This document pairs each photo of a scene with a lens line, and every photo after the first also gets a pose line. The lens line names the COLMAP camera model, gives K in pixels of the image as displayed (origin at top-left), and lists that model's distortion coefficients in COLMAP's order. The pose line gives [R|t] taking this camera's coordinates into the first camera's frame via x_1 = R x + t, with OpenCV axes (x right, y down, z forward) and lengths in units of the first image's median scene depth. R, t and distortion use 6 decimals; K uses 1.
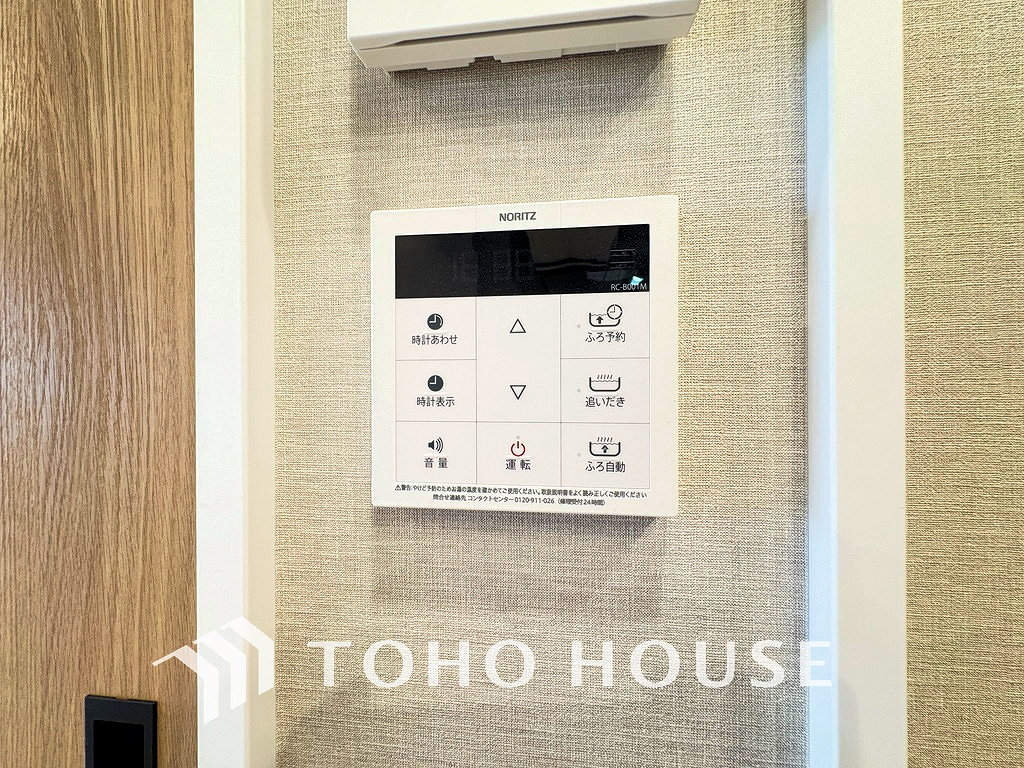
lens RADIAL K [[408.5, 0, 509.4], [0, 408.5, 385.2], [0, 0, 1]] dist [-0.000387, 0.000089]
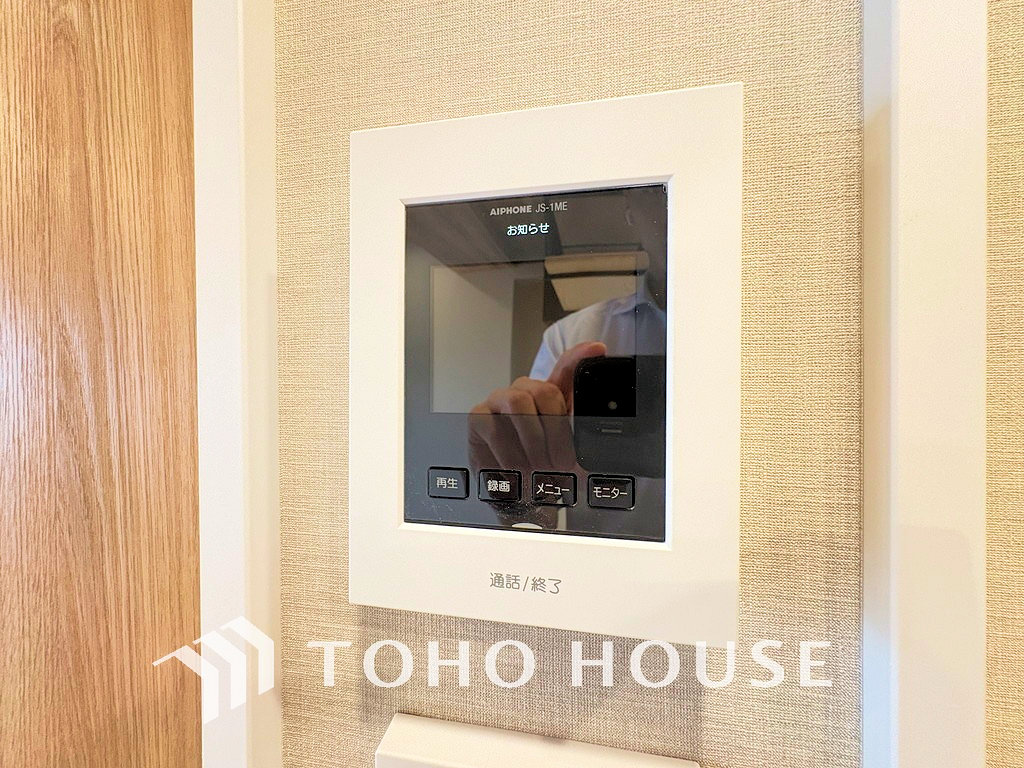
lens RADIAL K [[408.5, 0, 512.2], [0, 408.5, 382.4], [0, 0, 1]] dist [-0.000387, 0.000089]
pose [[0.997724, 0.002278, -0.067397, 0.033846], [-0.001681, 0.999959, 0.008921, -1.112018], [0.067415, -0.008787, 0.997686, 0.073879]]
